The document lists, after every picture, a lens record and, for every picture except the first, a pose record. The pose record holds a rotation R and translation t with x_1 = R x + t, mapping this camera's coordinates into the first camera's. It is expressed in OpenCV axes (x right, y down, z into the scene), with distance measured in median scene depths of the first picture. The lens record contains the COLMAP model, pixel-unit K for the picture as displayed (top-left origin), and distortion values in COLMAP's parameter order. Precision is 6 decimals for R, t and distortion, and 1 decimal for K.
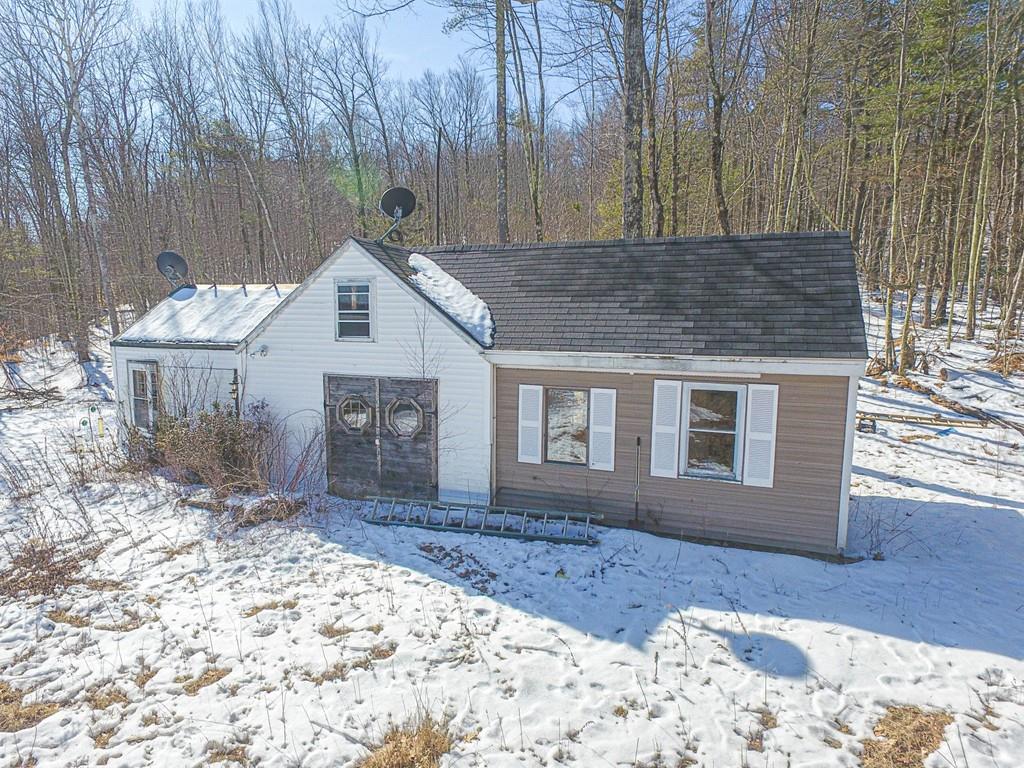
lens RADIAL K [[591.2, 0, 501.2], [0, 591.2, 382.1], [0, 0, 1]] dist [-0.002845, 0.000142]
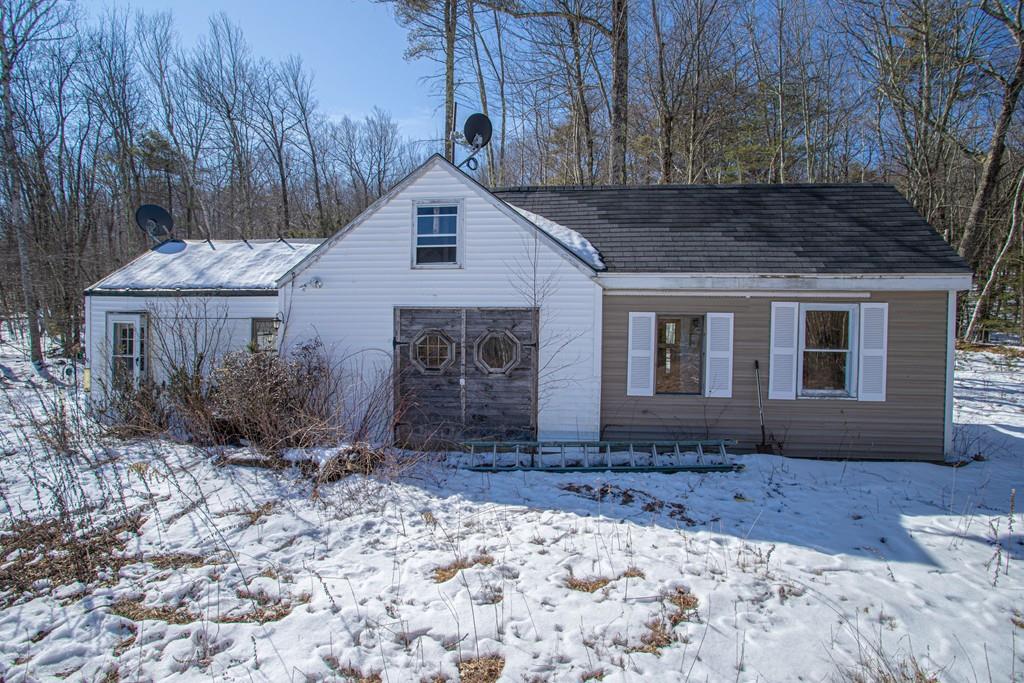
lens RADIAL K [[497.9, 0, 508.1], [0, 497.9, 343.0], [0, 0, 1]] dist [-0.060997, 0.019505]
pose [[0.970154, 0.002151, 0.242479, -0.368832], [0.021695, 0.995180, -0.095631, 0.132261], [-0.241516, 0.098037, 0.965432, 0.298952]]
